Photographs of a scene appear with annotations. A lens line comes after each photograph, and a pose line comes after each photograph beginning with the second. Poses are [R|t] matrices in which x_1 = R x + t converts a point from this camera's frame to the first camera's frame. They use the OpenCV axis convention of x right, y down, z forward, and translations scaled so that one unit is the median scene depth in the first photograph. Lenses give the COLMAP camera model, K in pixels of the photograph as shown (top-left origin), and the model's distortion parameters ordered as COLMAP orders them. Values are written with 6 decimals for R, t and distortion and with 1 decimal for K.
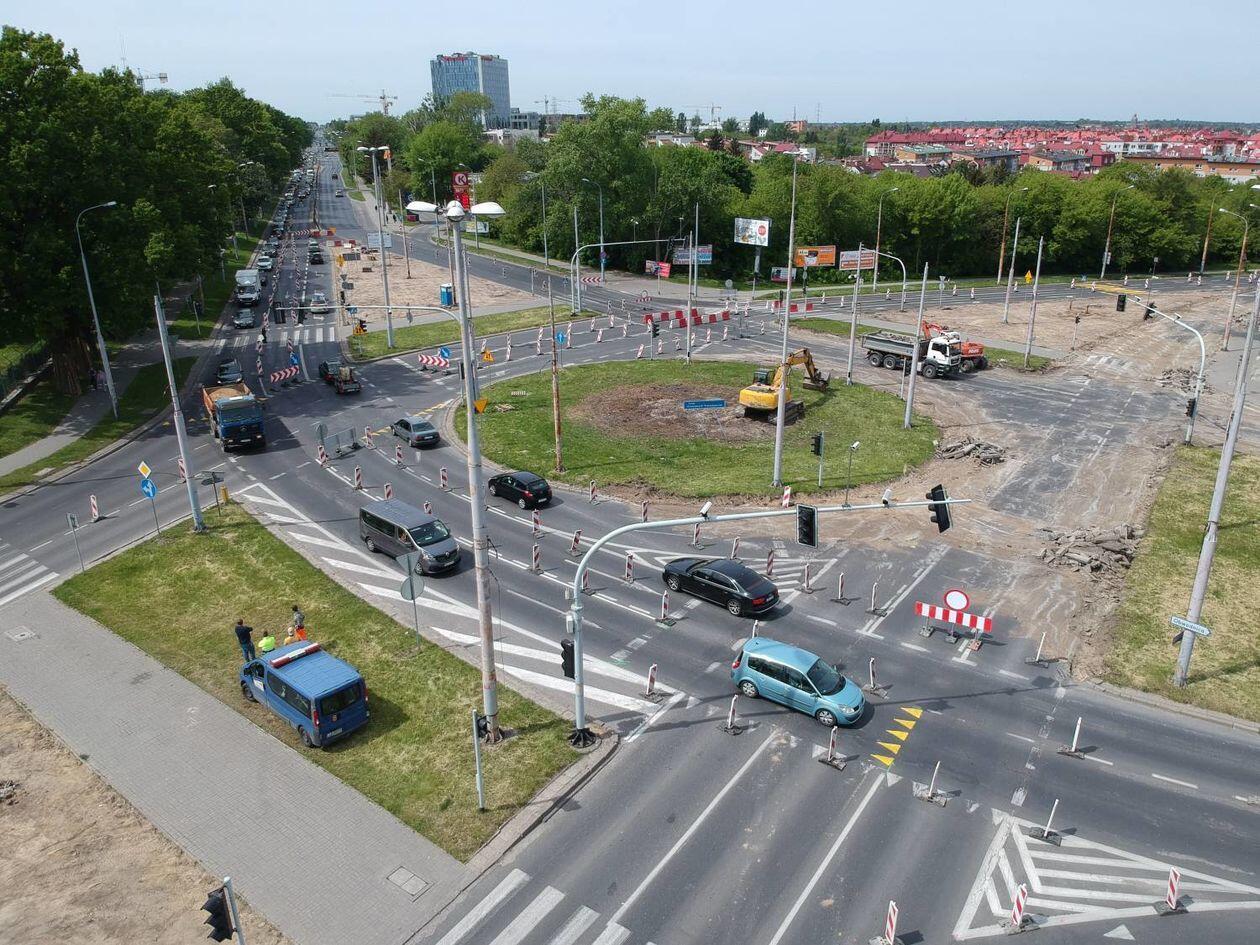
lens RADIAL K [[922.1, 0, 643.2], [0, 922.1, 471.3], [0, 0, 1]] dist [0.080868, -0.145593]
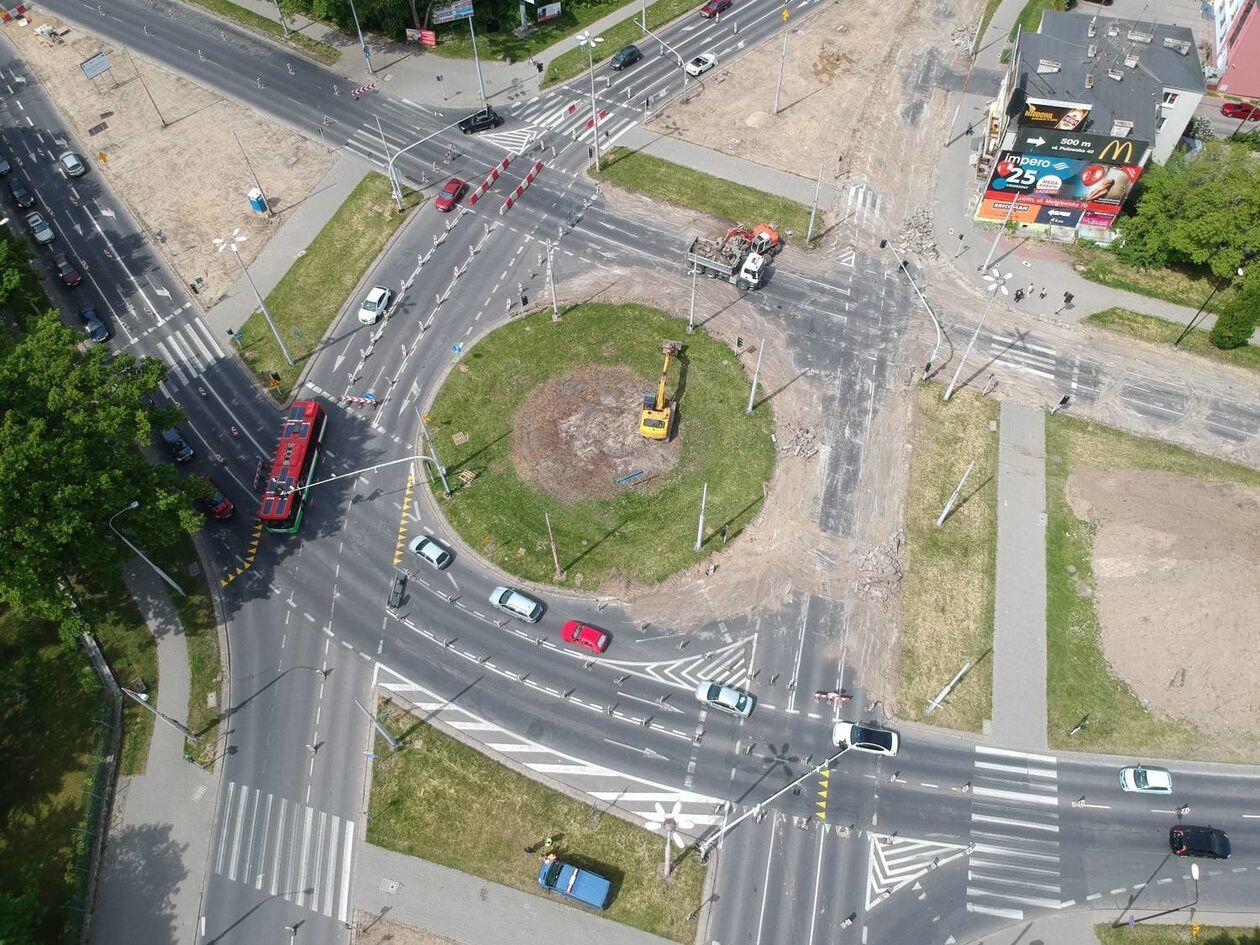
lens RADIAL K [[922.1, 0, 643.2], [0, 922.1, 471.3], [0, 0, 1]] dist [0.080868, -0.145593]
pose [[0.935640, -0.299702, 0.186430, -0.204874], [0.120362, 0.767462, 0.629695, -1.127686], [-0.331798, -0.566729, 0.754141, -0.086036]]
